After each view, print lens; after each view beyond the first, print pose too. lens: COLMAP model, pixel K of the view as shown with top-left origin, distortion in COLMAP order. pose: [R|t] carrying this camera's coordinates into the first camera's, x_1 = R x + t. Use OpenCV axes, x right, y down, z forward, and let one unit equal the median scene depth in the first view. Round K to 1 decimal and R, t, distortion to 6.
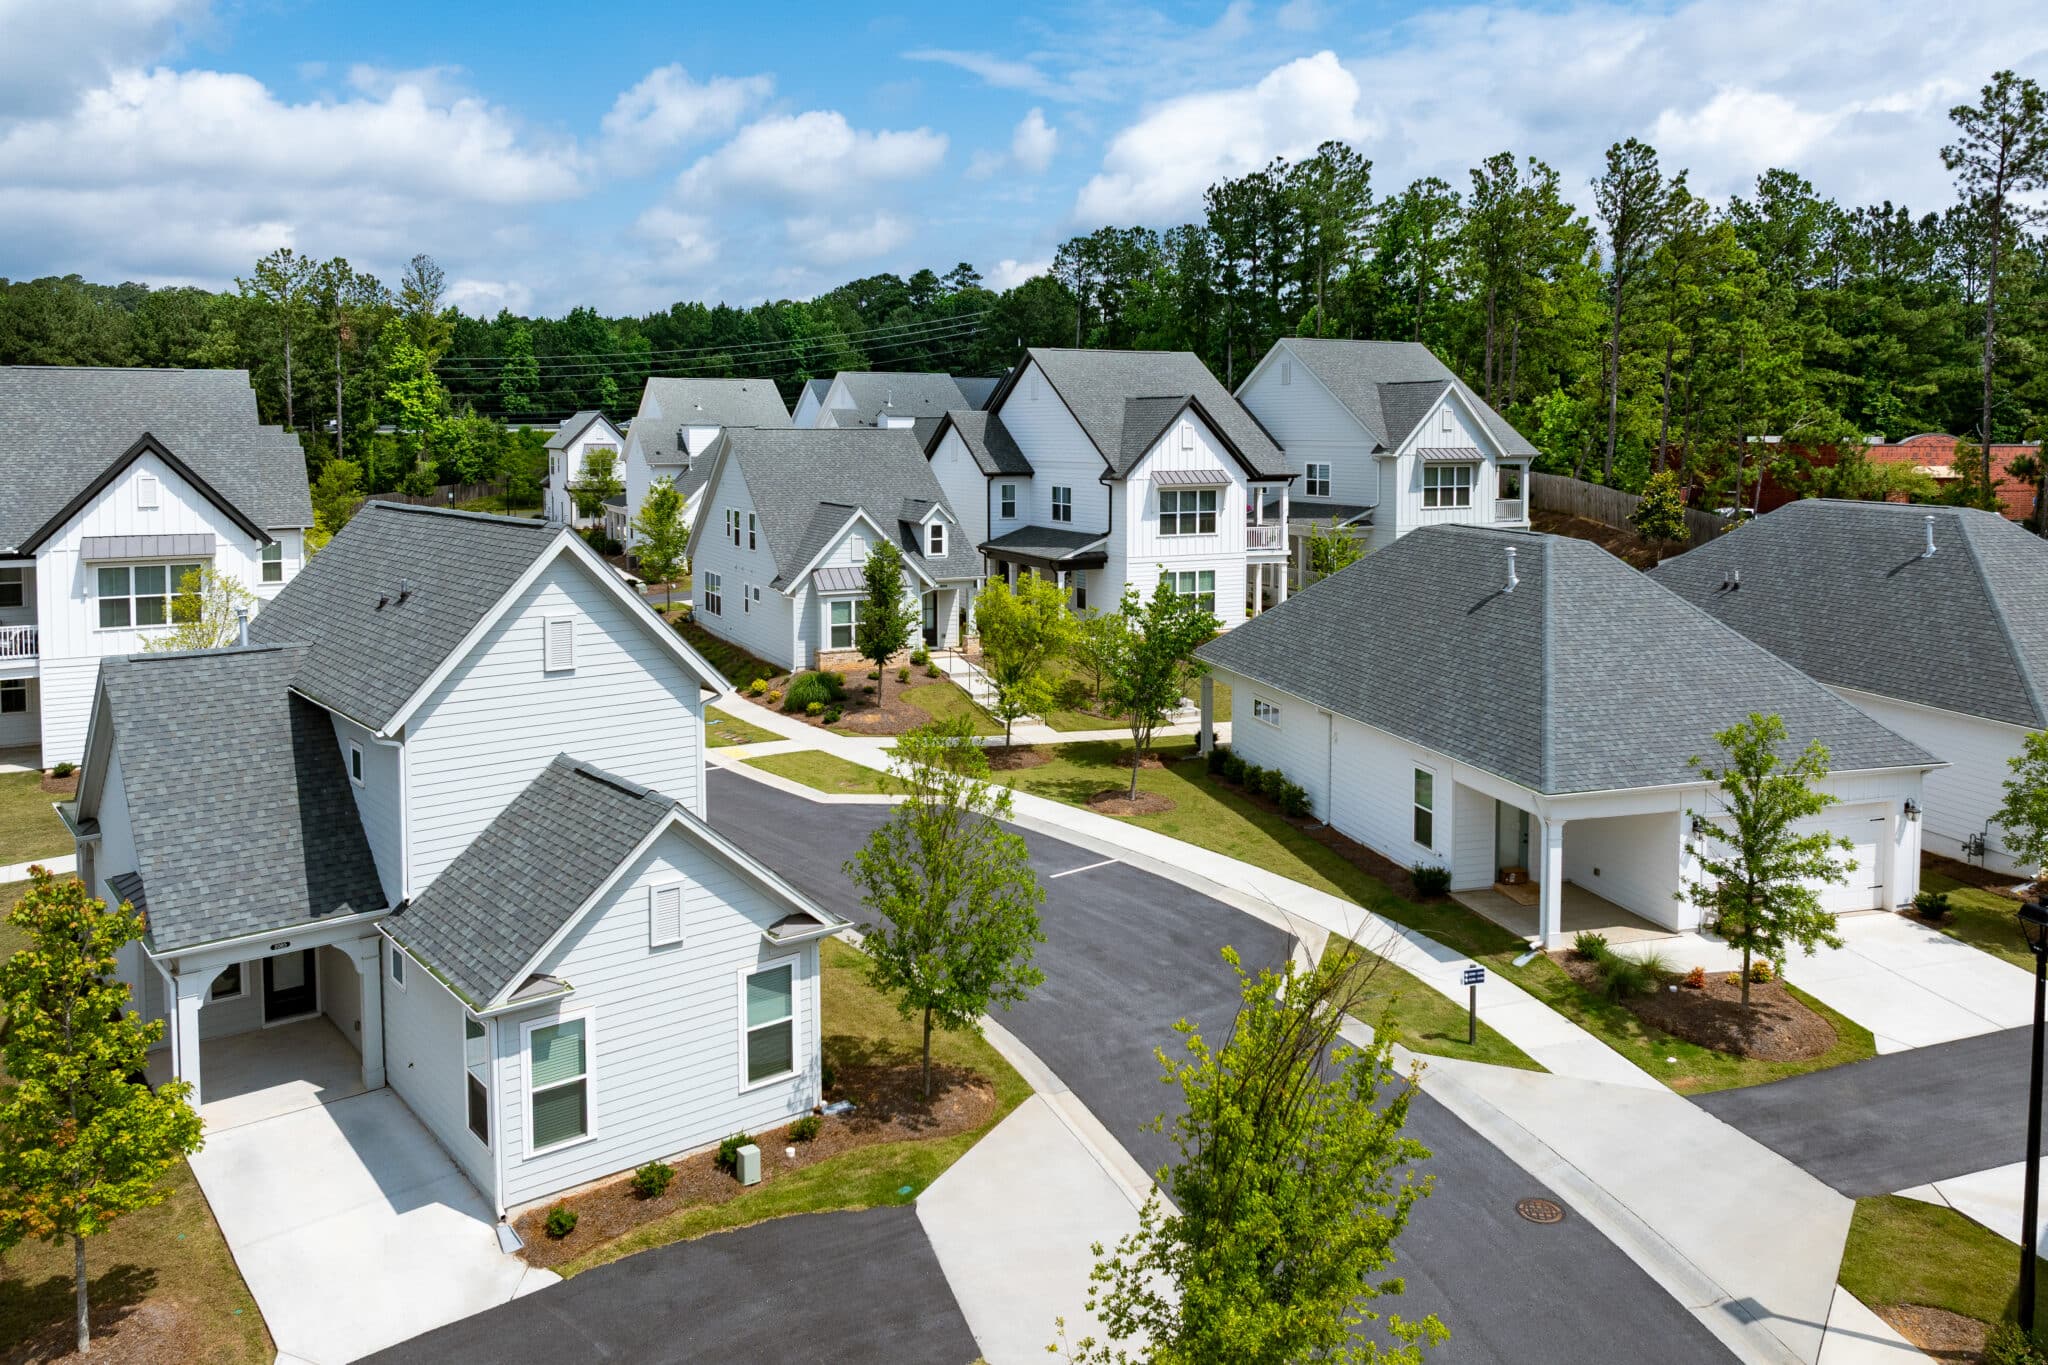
lens RADIAL K [[1557.1, 0, 1030.5], [0, 1557.1, 510.7], [0, 0, 1]] dist [-0.012445, -0.004664]
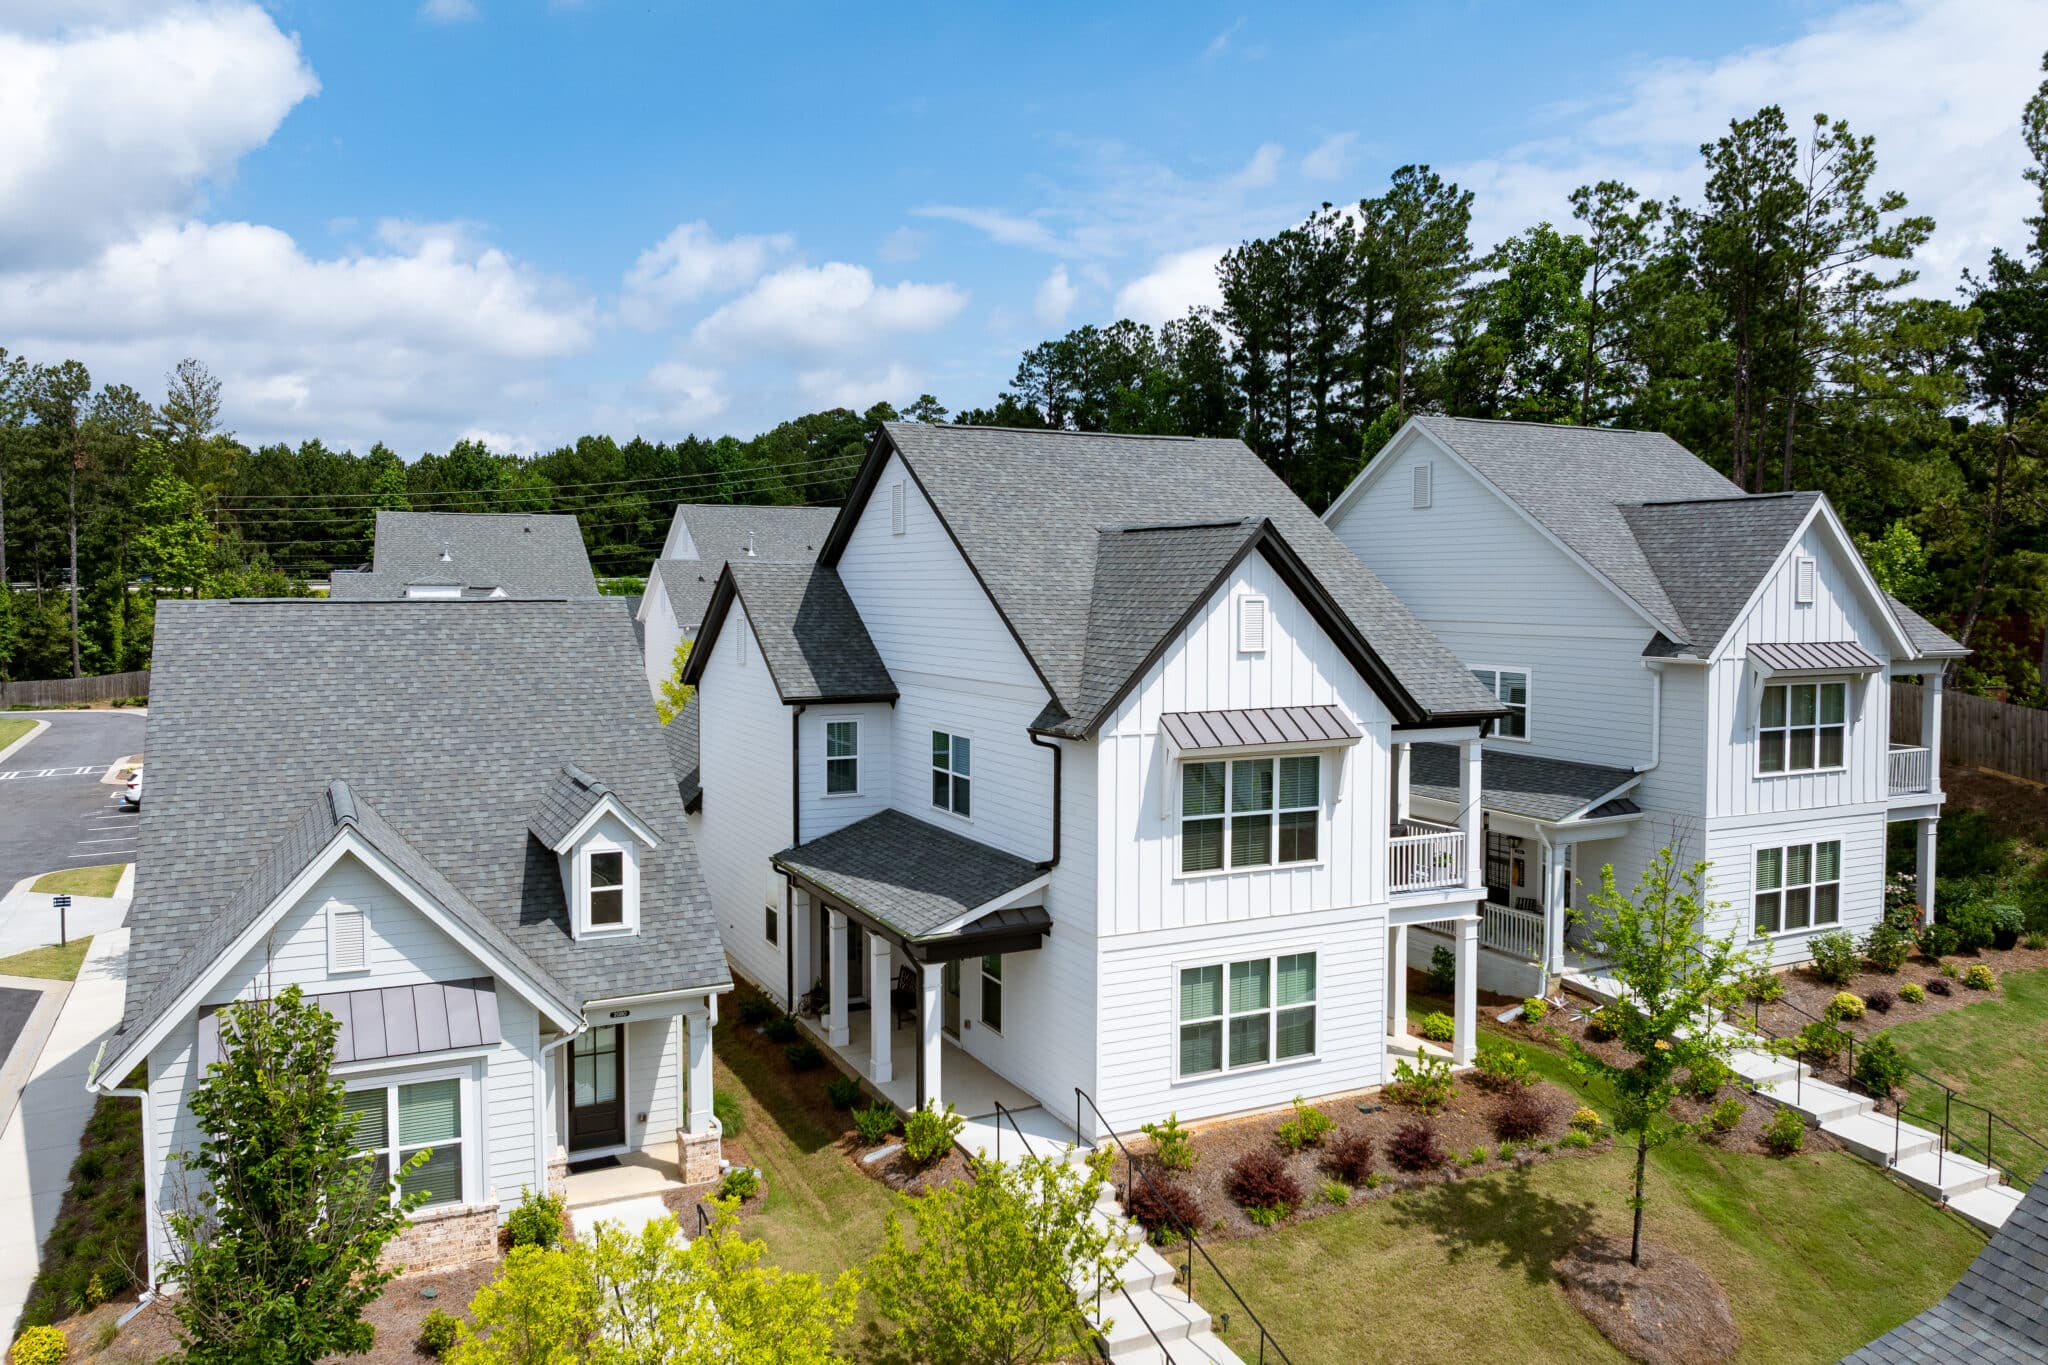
lens RADIAL K [[1579.5, 0, 1024.9], [0, 1579.5, 635.0], [0, 0, 1]] dist [-0.016973, -0.005577]
pose [[0.999987, 0.001447, 0.004923, 0.035649], [-0.001349, 0.999803, -0.019786, -0.031799], [-0.004951, 0.019779, 0.999792, 0.518204]]
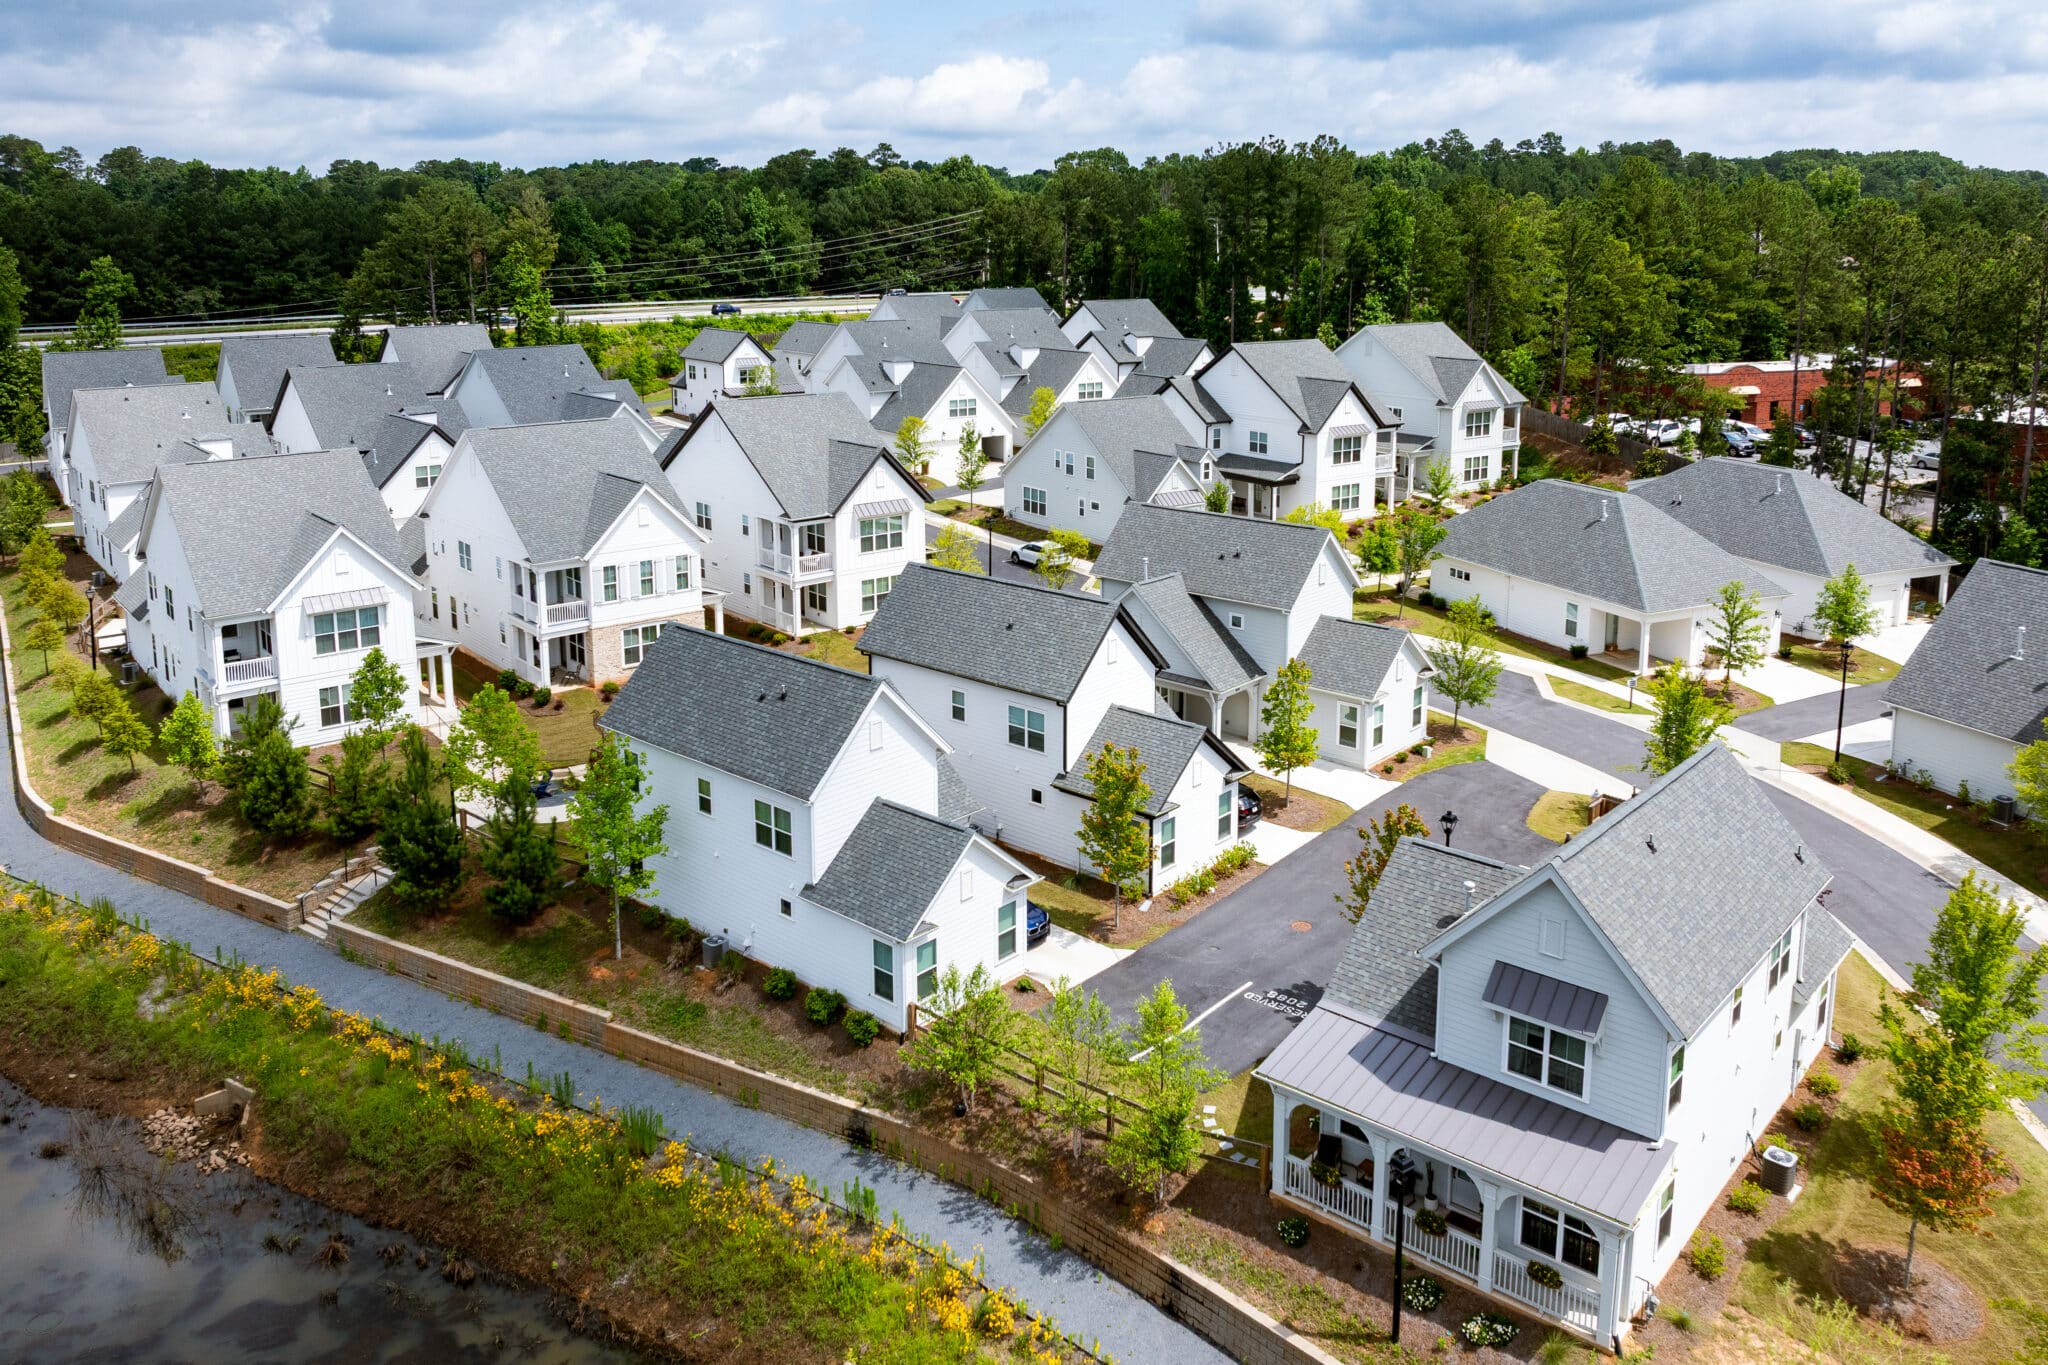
lens RADIAL K [[1515.1, 0, 1018.2], [0, 1515.1, 511.6], [0, 0, 1]] dist [-0.031441, -0.000954]
pose [[0.992933, -0.029068, 0.115064, -0.386773], [0.015490, 0.992989, 0.117188, -0.113962], [-0.117664, -0.114578, 0.986421, -0.509309]]
